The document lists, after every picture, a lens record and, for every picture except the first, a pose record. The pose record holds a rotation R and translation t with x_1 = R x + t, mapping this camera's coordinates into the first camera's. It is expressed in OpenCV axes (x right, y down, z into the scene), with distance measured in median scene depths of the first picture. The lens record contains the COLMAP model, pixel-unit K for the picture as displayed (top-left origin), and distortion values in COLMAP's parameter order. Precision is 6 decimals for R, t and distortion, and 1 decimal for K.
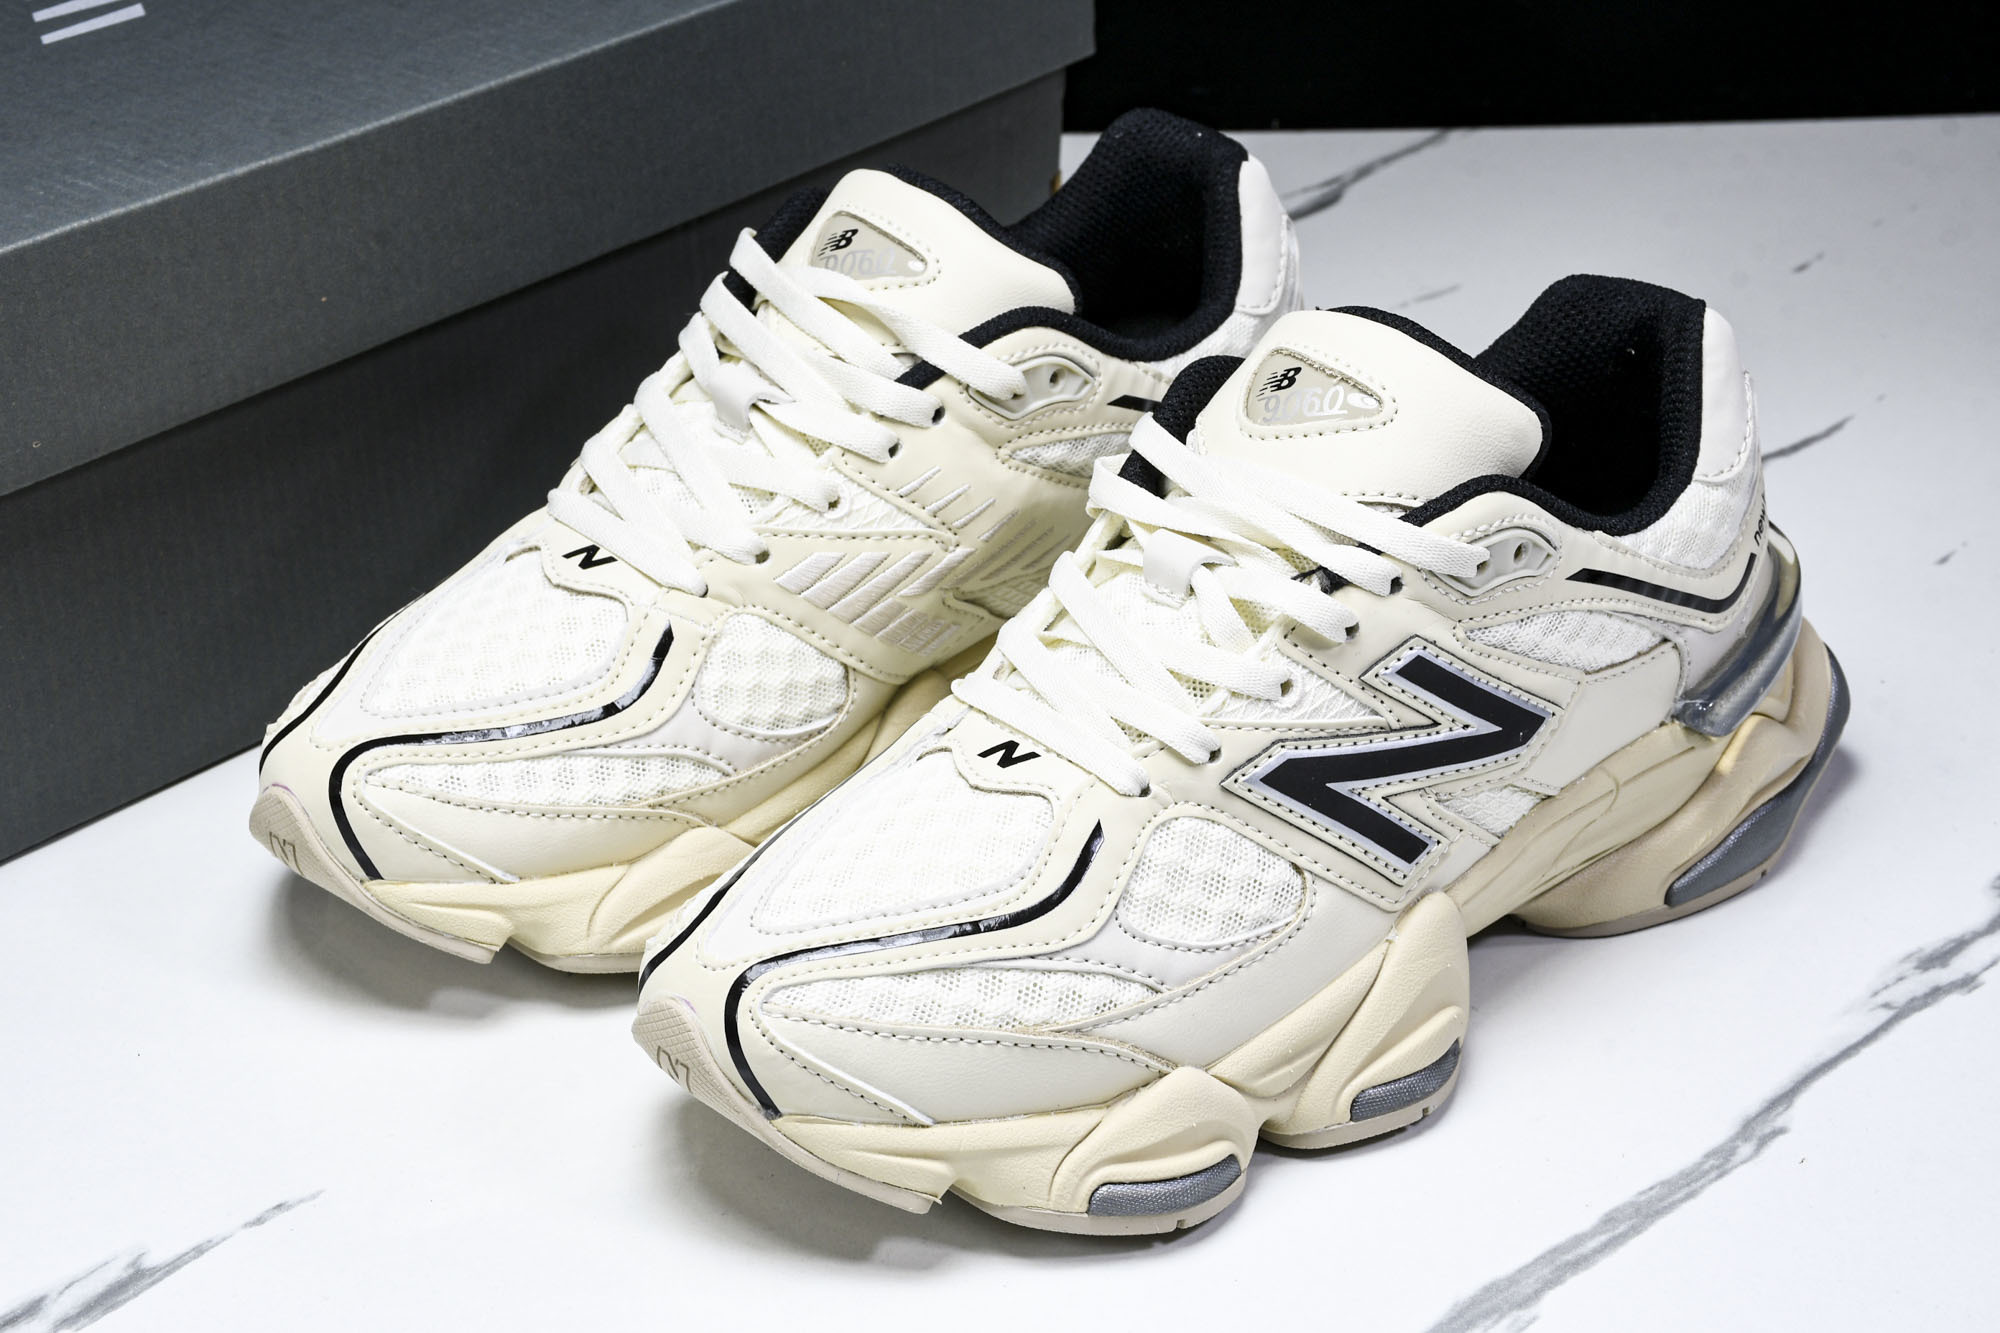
lens RADIAL K [[4041.2, 0, 1000.0], [0, 4041.2, 666.5], [0, 0, 1]] dist [0.328565, 0.396820]
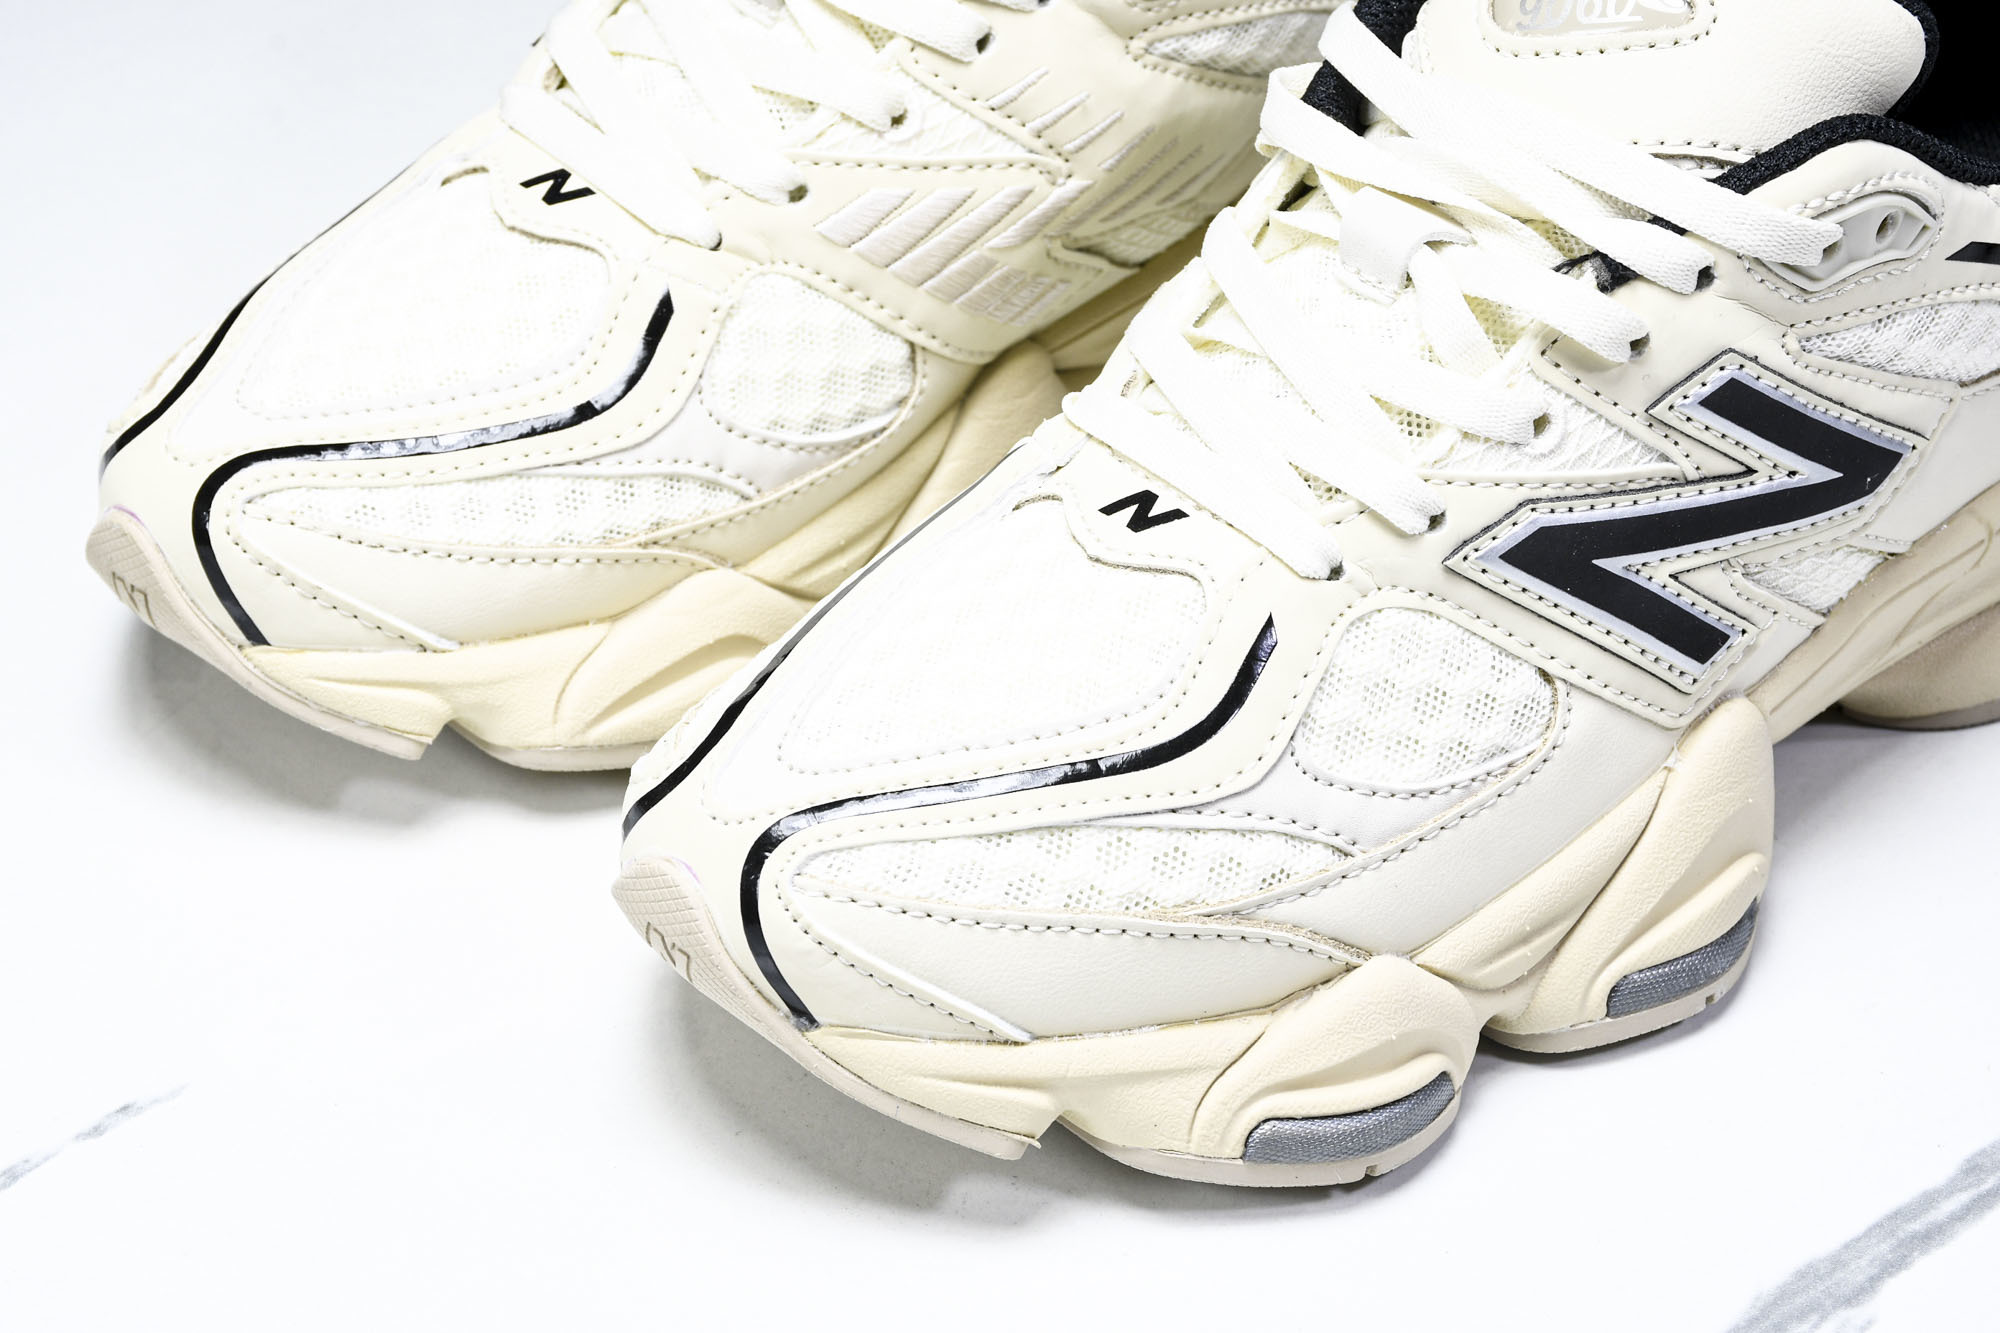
lens RADIAL K [[4535.5, 0, 1000.0], [0, 4535.5, 666.5], [0, 0, 1]] dist [0.369953, 0.757695]
pose [[0.999779, 0.017736, -0.011318, -0.013283], [-0.016052, 0.990769, 0.134608, -0.057525], [0.013601, -0.134396, 0.990834, 0.204350]]
